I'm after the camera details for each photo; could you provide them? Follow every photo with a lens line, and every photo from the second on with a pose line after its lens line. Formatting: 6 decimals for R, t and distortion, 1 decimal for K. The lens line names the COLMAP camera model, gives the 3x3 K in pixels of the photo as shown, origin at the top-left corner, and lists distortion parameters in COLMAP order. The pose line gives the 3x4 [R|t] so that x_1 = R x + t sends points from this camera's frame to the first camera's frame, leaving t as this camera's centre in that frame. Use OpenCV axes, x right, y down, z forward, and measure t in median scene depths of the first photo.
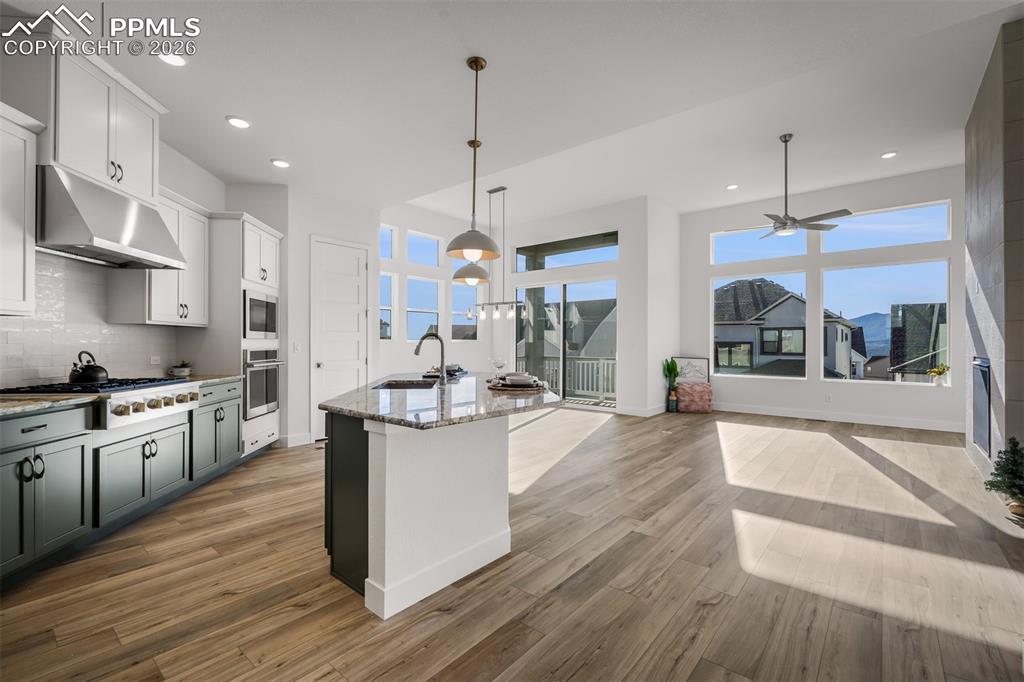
lens RADIAL K [[451.0, 0, 509.7], [0, 451.0, 340.4], [0, 0, 1]] dist [-0.002691, -0.000473]
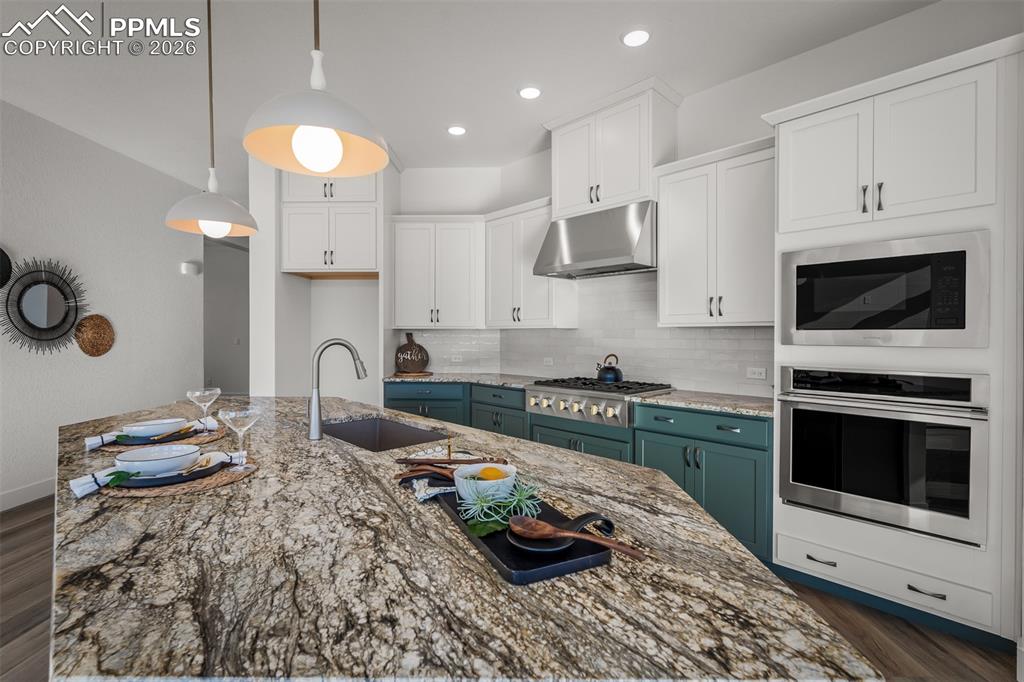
lens RADIAL K [[467.5, 0, 509.6], [0, 467.5, 338.3], [0, 0, 1]] dist [-0.003330, 0.000820]
pose [[-0.782395, 0.003249, -0.622774, 0.008259], [0.002485, 0.999995, 0.002095, -0.014790], [0.622778, 0.000091, -0.782399, 1.298618]]
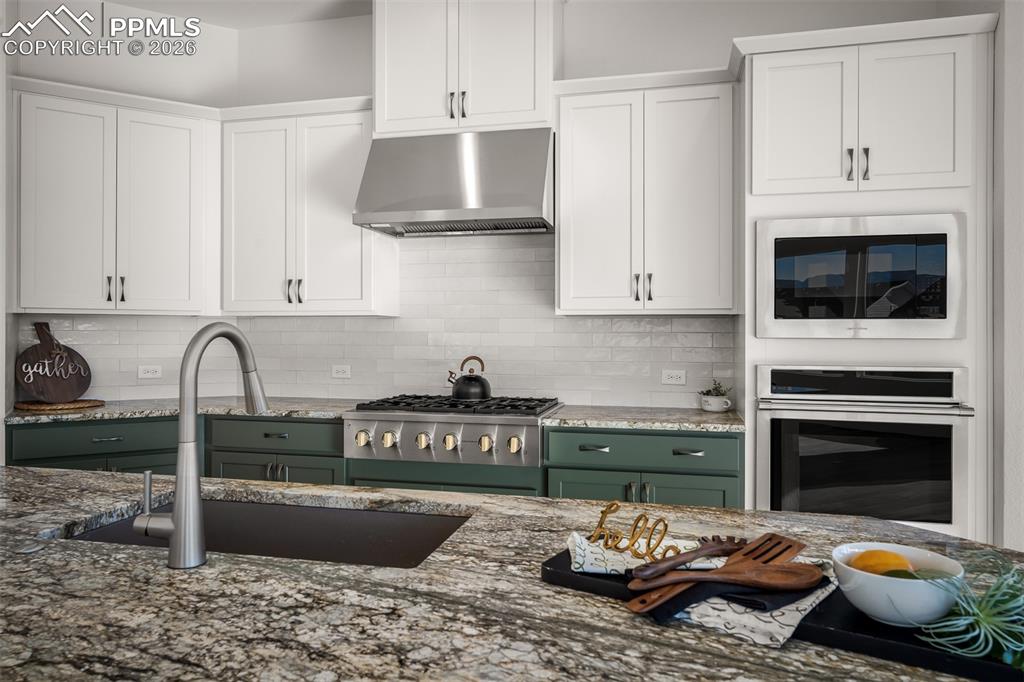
lens RADIAL K [[688.7, 0, 509.2], [0, 688.7, 332.9], [0, 0, 1]] dist [-0.001262, 0.001815]
pose [[-0.323157, -0.001944, -0.946343, 0.091228], [0.003748, 0.999987, -0.003334, -0.008216], [0.946338, -0.004625, -0.323146, 1.043759]]
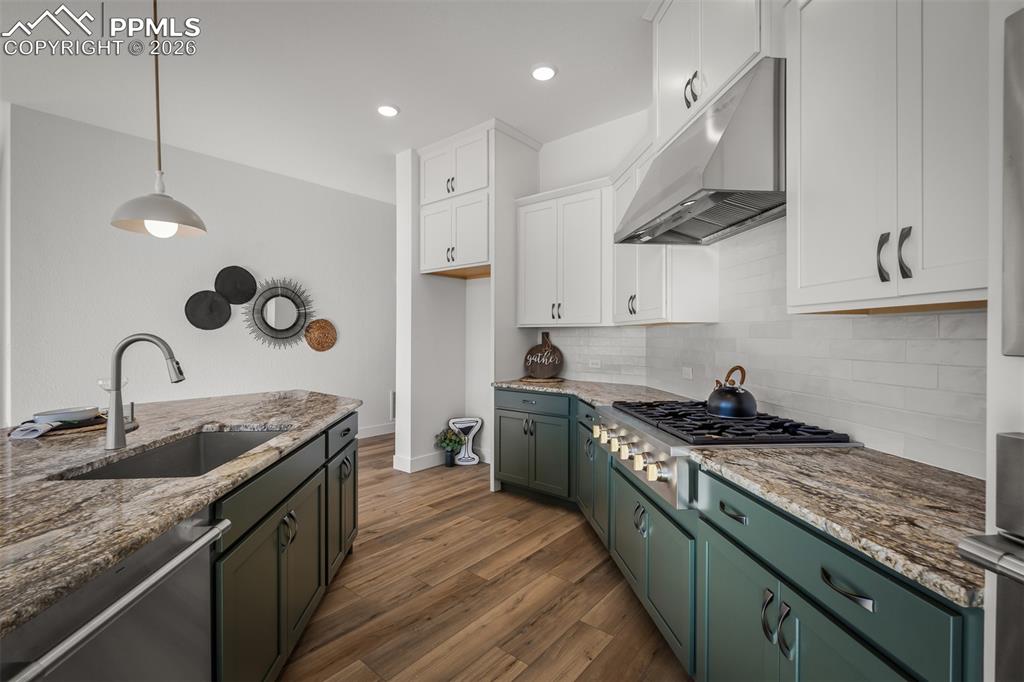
lens RADIAL K [[451.0, 0, 509.7], [0, 451.0, 340.4], [0, 0, 1]] dist [-0.002691, -0.000473]
pose [[-0.999991, -0.002638, 0.003436, -0.450372], [-0.002633, 0.999995, 0.001542, -0.009787], [-0.003440, 0.001533, -0.999993, 1.207981]]
